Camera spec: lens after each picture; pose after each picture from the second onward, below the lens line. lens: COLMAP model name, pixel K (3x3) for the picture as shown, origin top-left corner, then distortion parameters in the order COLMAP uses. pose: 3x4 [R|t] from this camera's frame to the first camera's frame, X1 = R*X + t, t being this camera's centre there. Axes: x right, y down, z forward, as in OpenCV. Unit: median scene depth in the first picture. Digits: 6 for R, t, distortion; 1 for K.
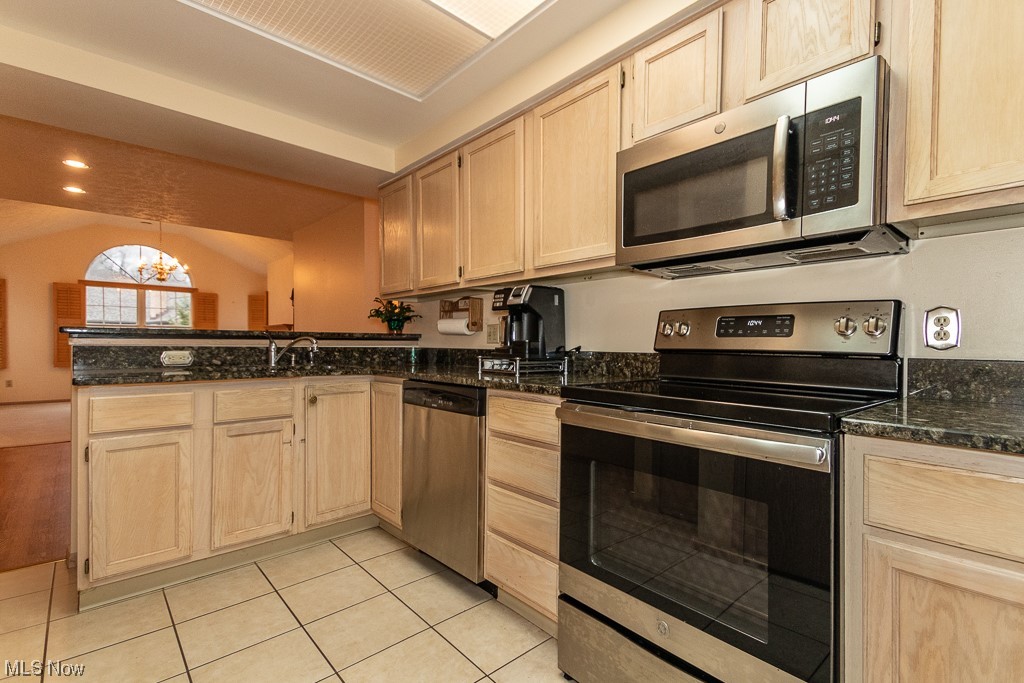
lens RADIAL K [[486.2, 0, 544.2], [0, 486.2, 354.2], [0, 0, 1]] dist [0.029495, -0.000146]
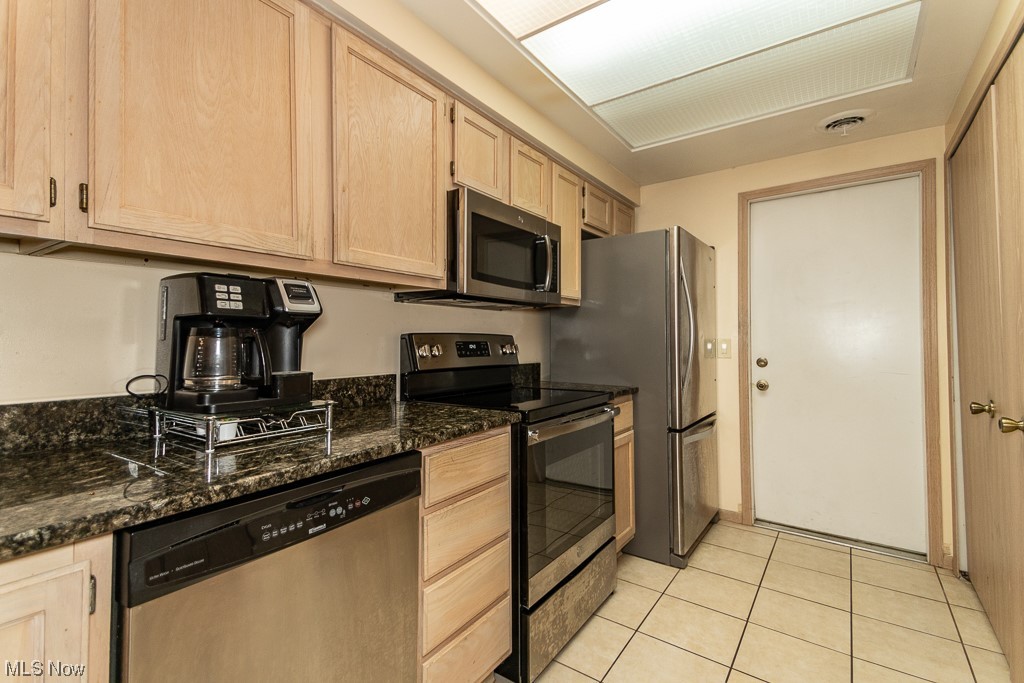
lens RADIAL K [[473.8, 0, 509.4], [0, 473.8, 329.8], [0, 0, 1]] dist [0.048728, -0.000353]
pose [[-0.218082, 0.013840, 0.975832, -0.237315], [0.016680, 0.999806, -0.010452, -0.024830], [-0.975788, 0.013997, -0.218271, 0.307674]]
